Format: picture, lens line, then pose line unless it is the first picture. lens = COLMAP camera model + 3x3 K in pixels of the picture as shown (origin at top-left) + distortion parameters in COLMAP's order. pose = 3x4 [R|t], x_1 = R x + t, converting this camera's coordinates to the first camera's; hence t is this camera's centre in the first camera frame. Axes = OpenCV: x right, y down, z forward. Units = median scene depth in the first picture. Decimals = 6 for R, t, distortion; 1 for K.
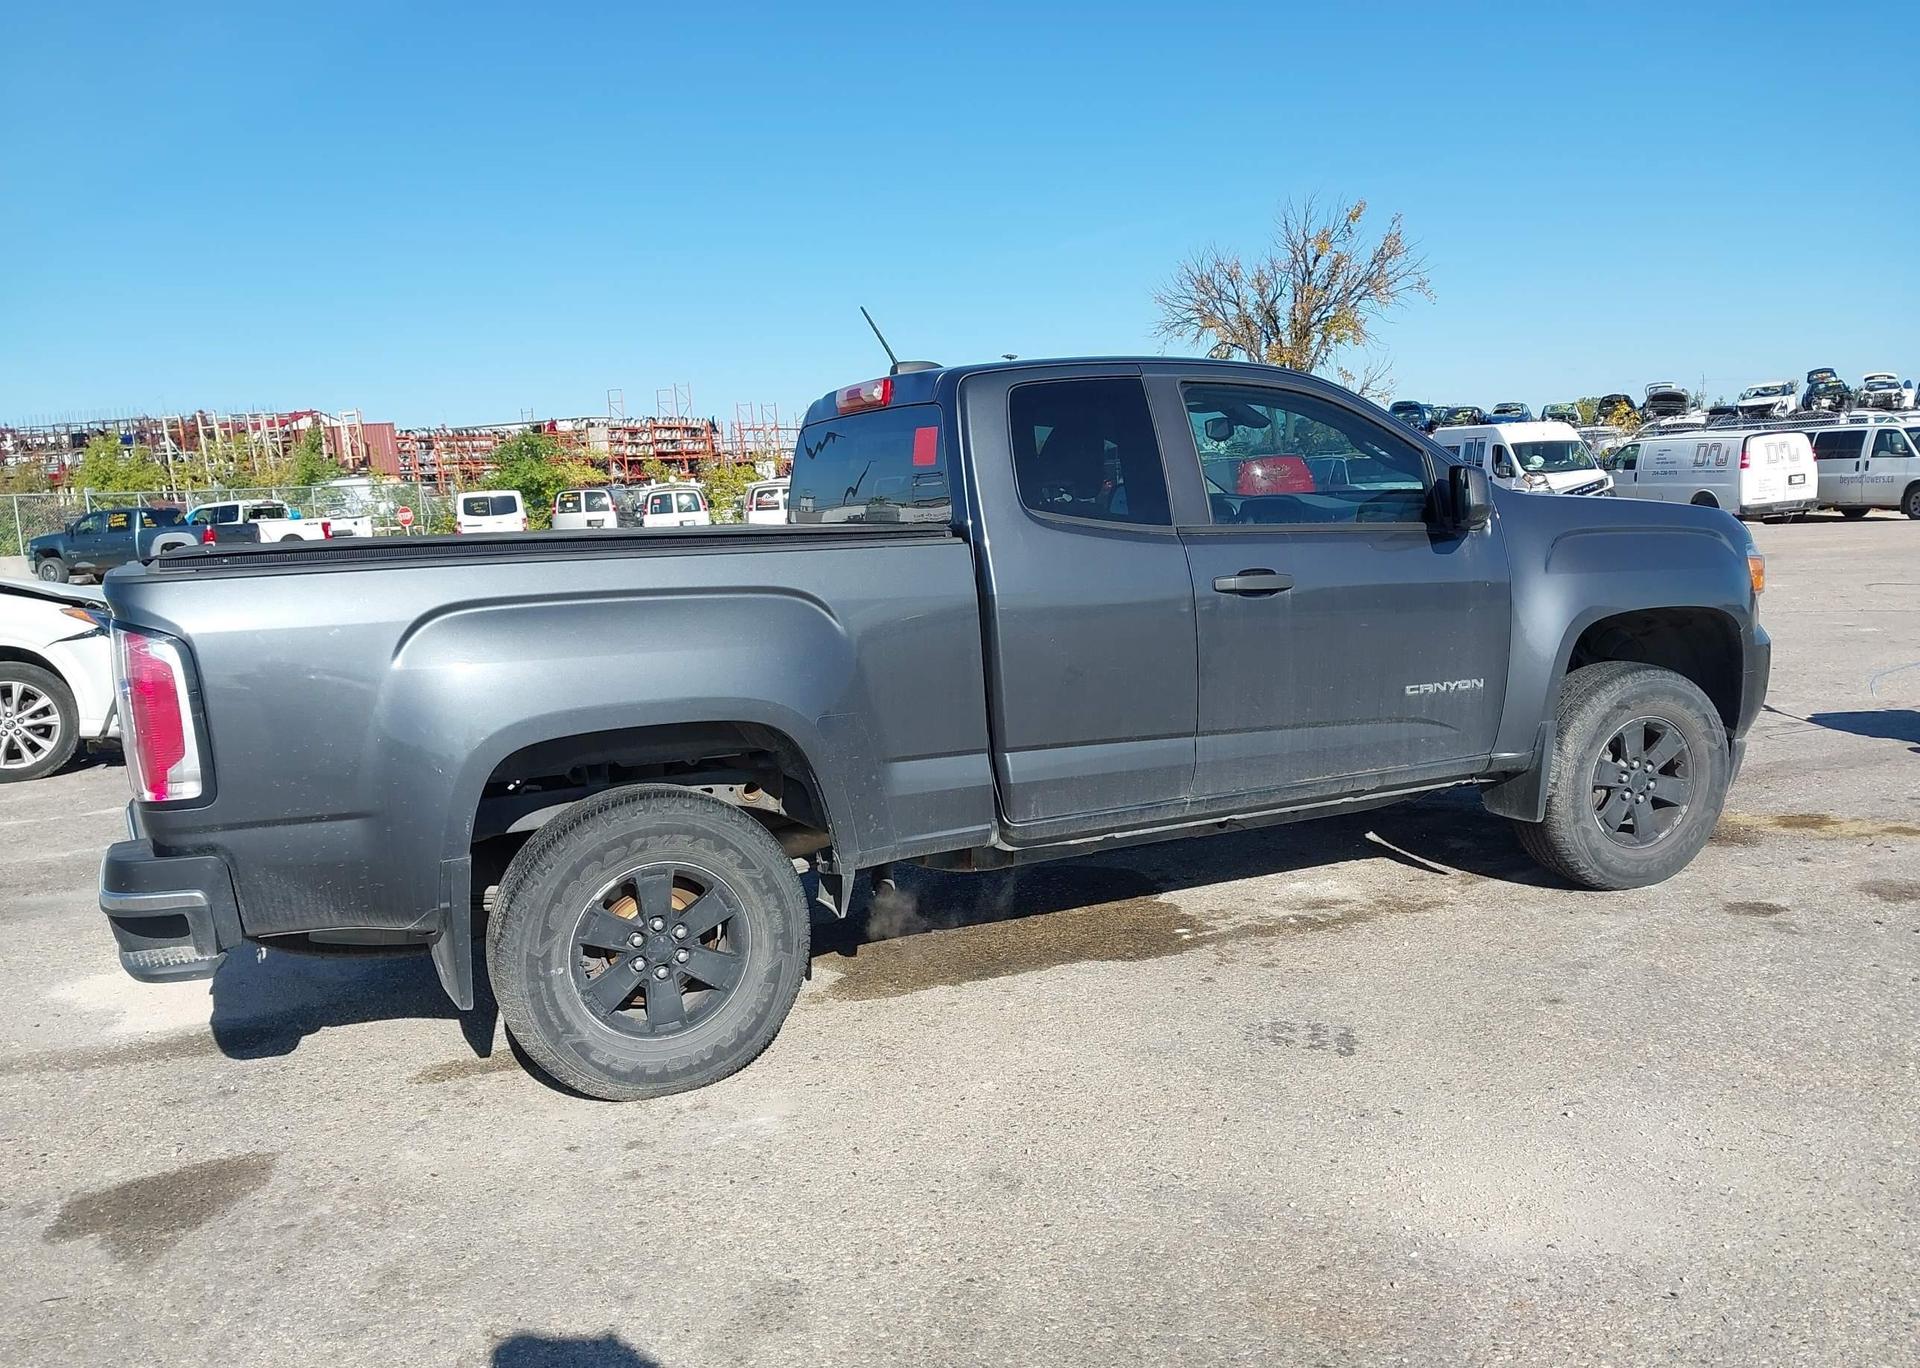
lens RADIAL K [[1511.1, 0, 960.7], [0, 1511.1, 688.9], [0, 0, 1]] dist [0.045820, -0.069131]
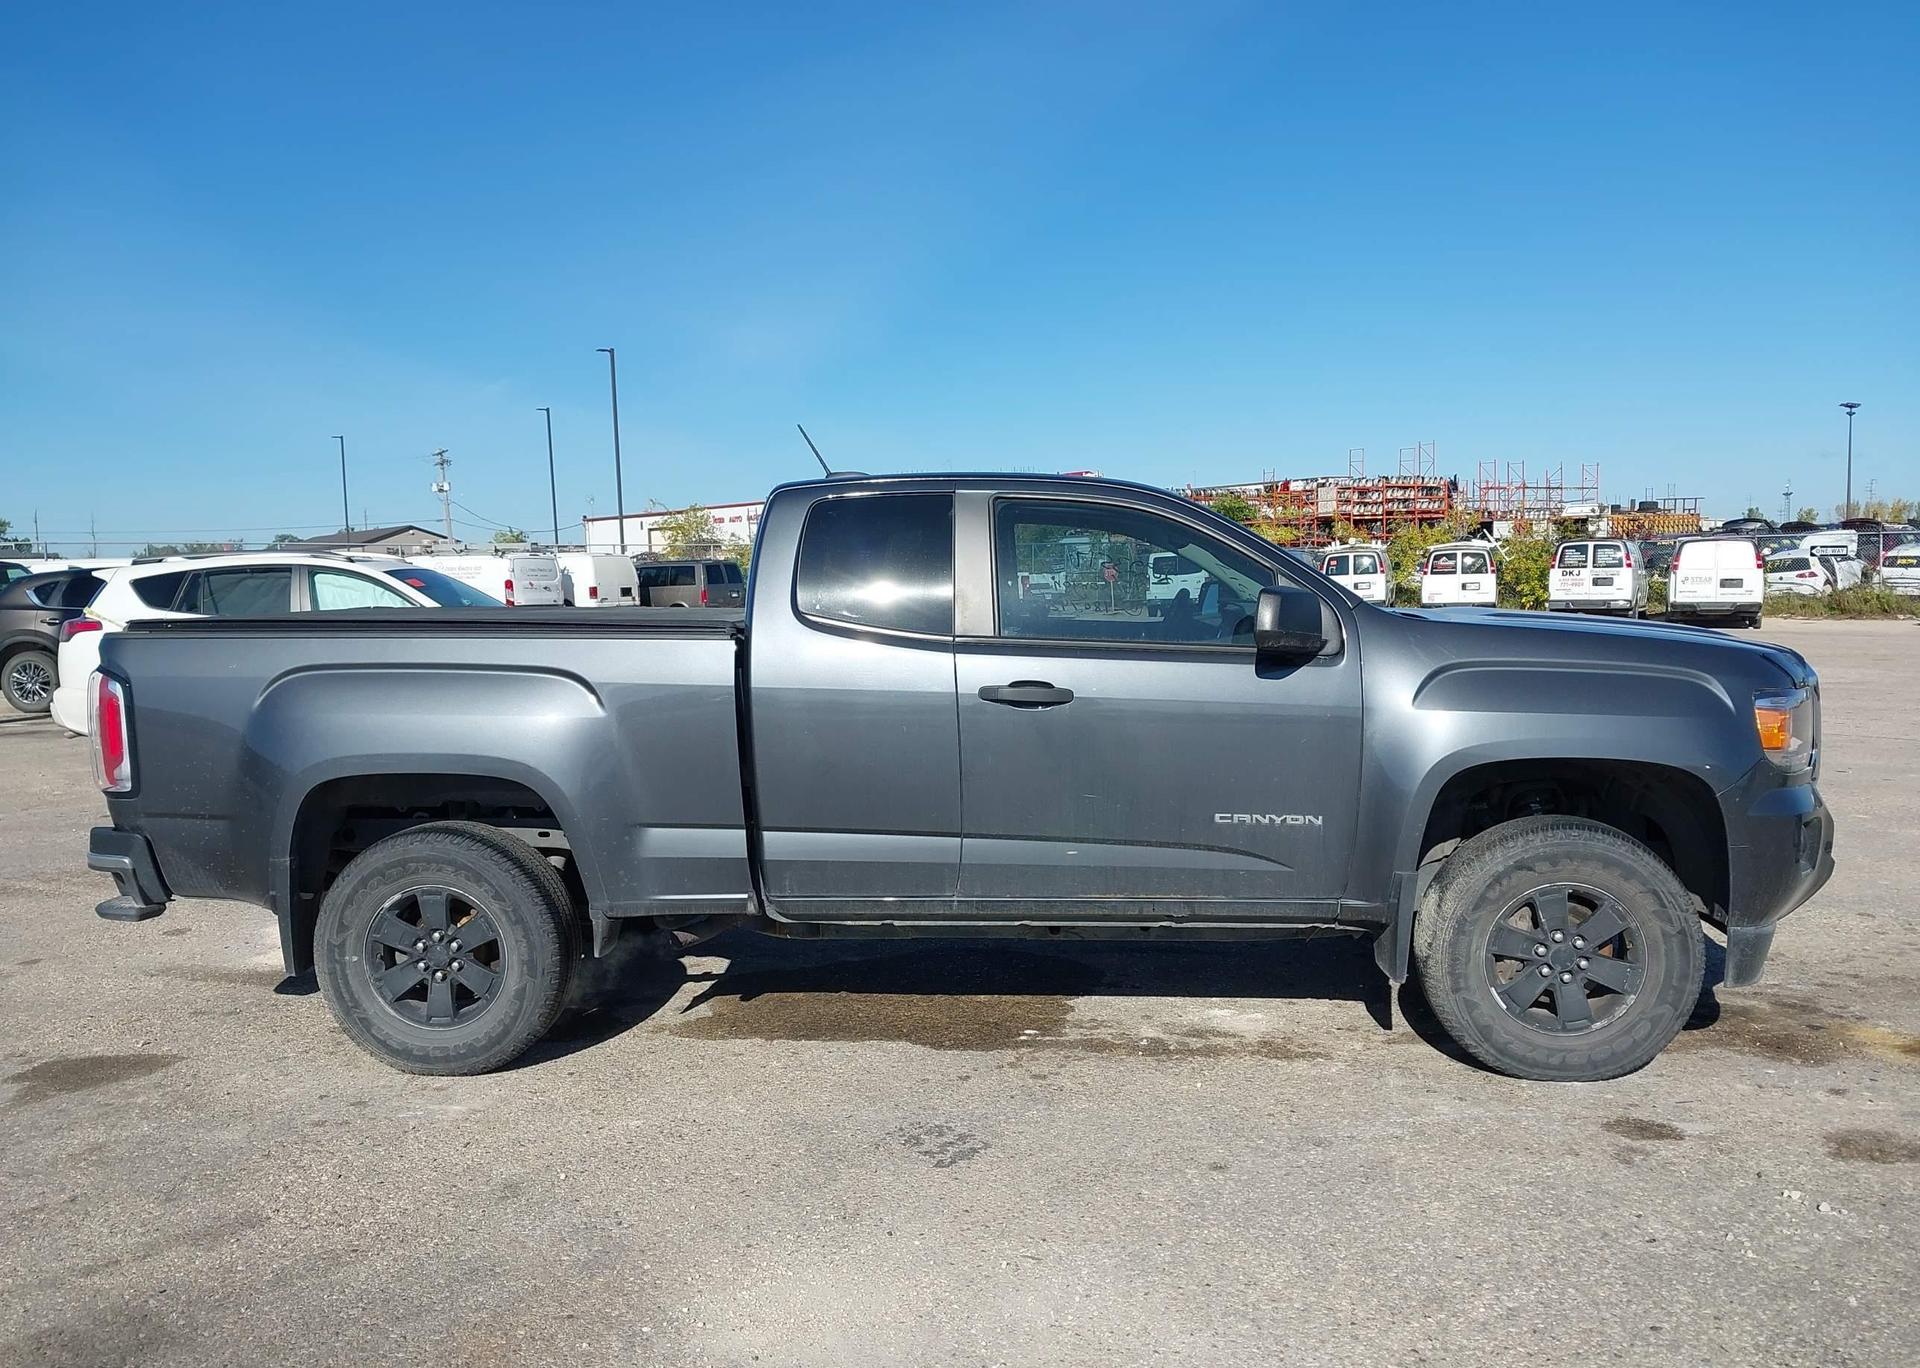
lens RADIAL K [[1511.1, 0, 949.6], [0, 1511.1, 696.1], [0, 0, 1]] dist [0.045820, -0.069131]
pose [[0.874609, 0.073818, -0.479176, 0.561383], [-0.088930, 0.995998, -0.008881, -0.048910], [0.476603, 0.050381, 0.877674, 0.078335]]
